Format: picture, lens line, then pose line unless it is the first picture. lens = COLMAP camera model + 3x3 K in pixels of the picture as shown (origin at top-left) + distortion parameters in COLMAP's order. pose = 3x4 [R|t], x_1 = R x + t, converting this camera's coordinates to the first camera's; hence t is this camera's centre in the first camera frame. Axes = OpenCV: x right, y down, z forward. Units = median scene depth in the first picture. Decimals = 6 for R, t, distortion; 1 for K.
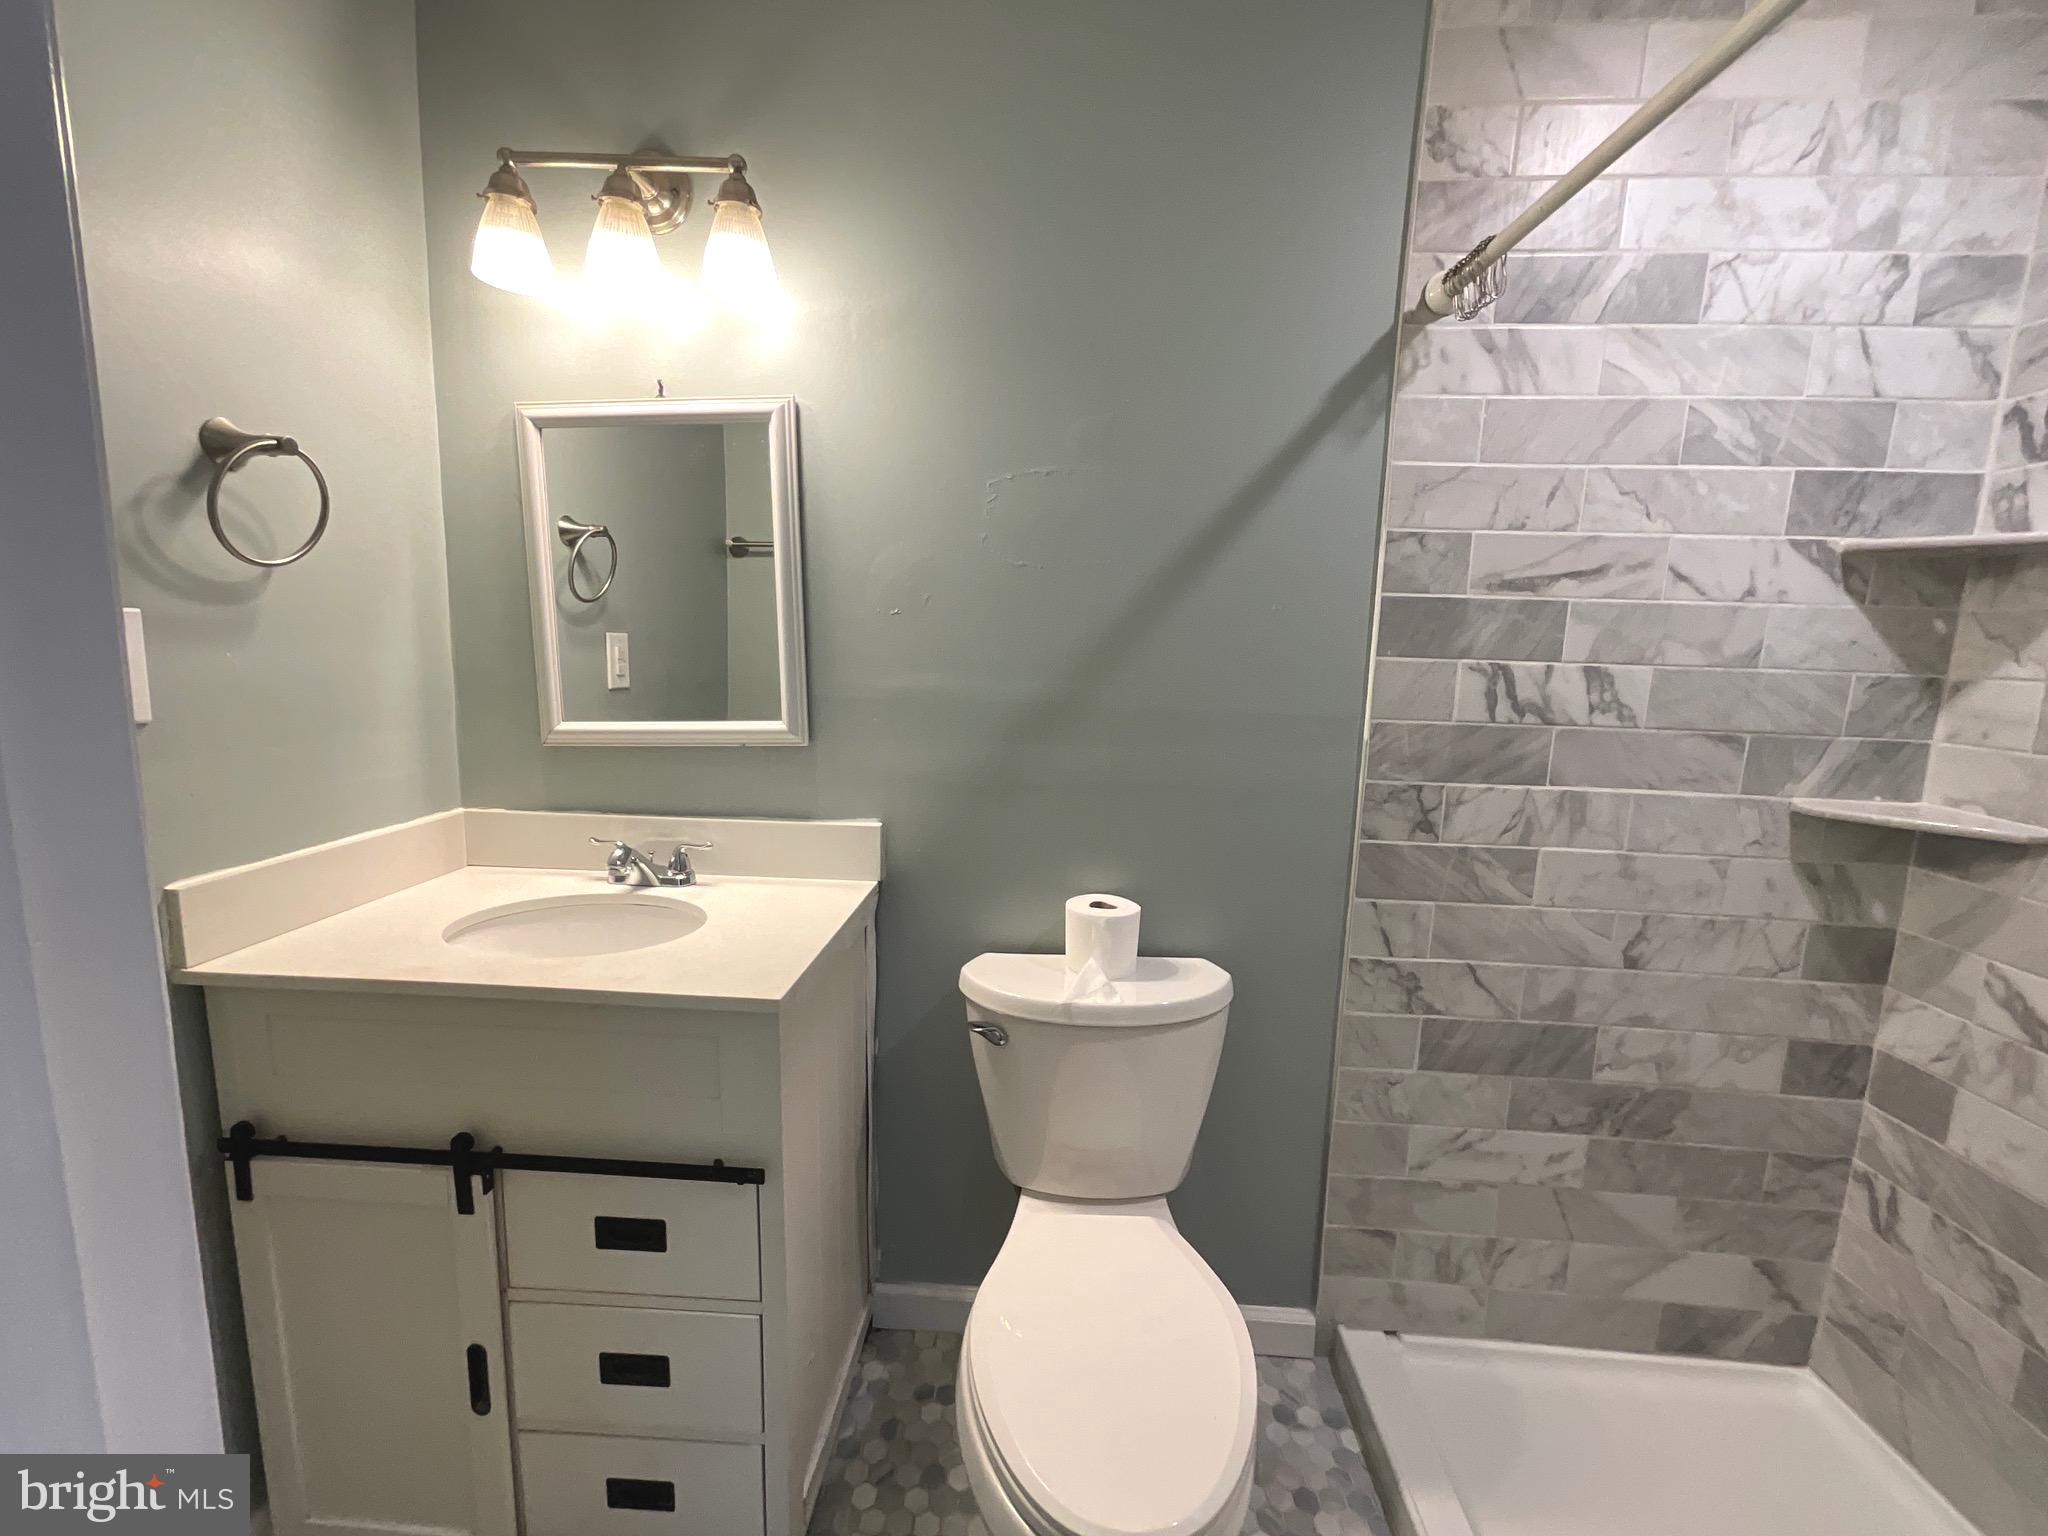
lens RADIAL K [[833.7, 0, 1024.9], [0, 833.7, 767.1], [0, 0, 1]] dist [-0.003823, 0.003597]
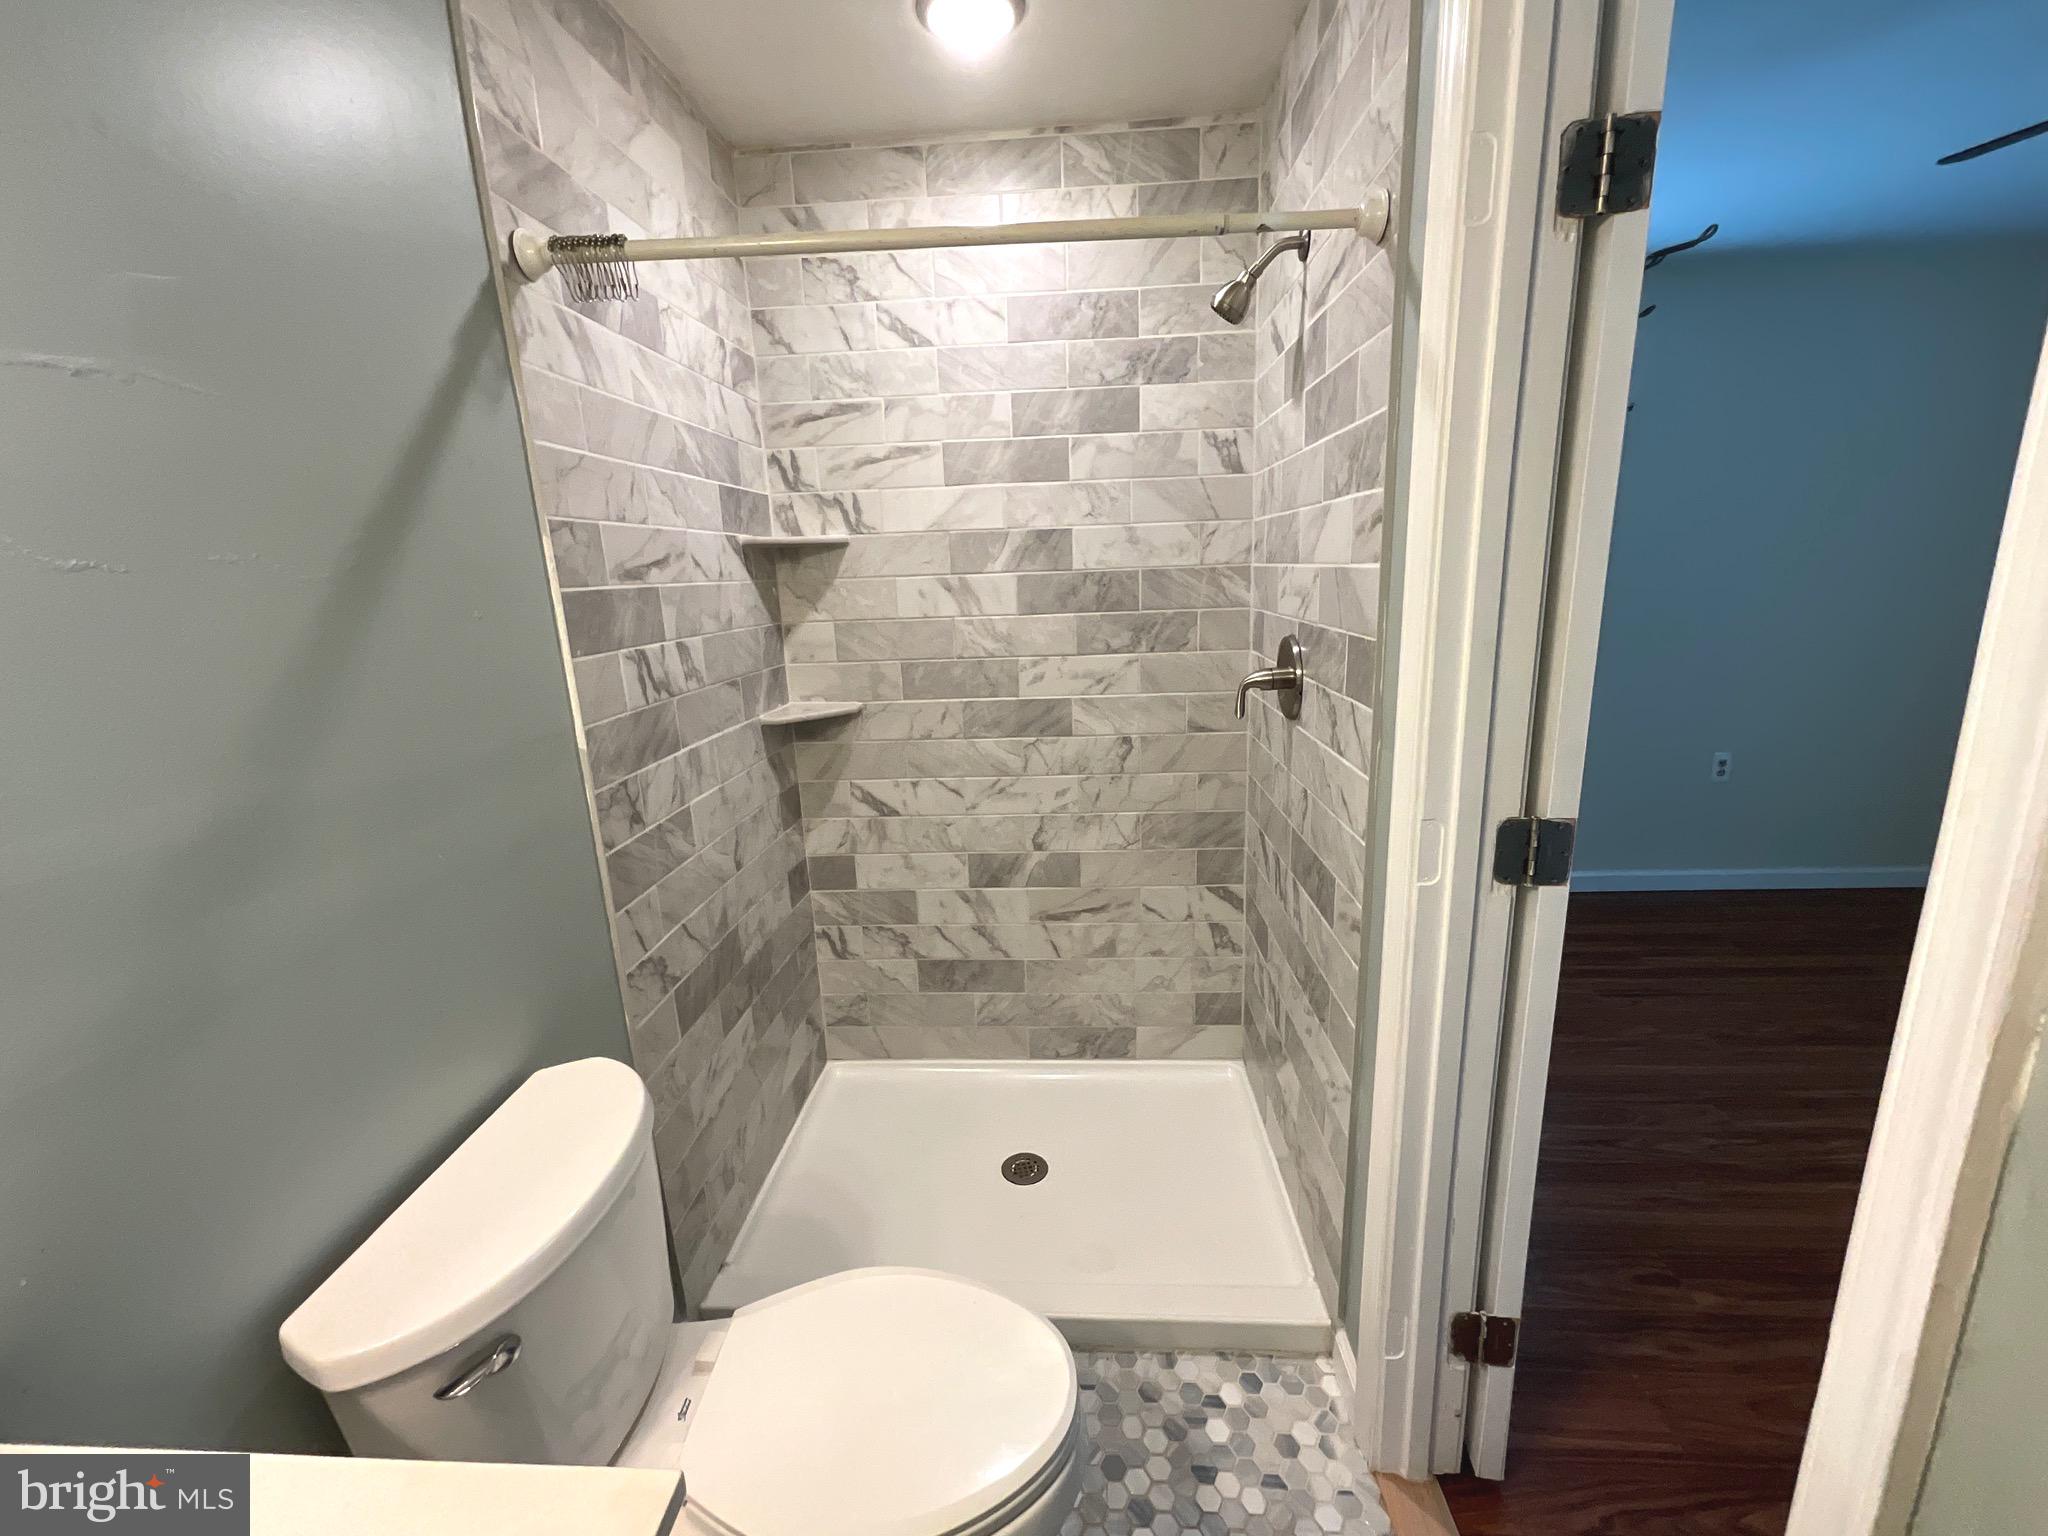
lens RADIAL K [[833.7, 0, 1024.7], [0, 833.7, 765.0], [0, 0, 1]] dist [-0.003823, 0.003597]
pose [[0.002870, -0.259177, 0.965825, -0.488172], [0.184038, 0.949469, 0.254241, -0.163659], [-0.982915, 0.177019, 0.050423, 0.492474]]
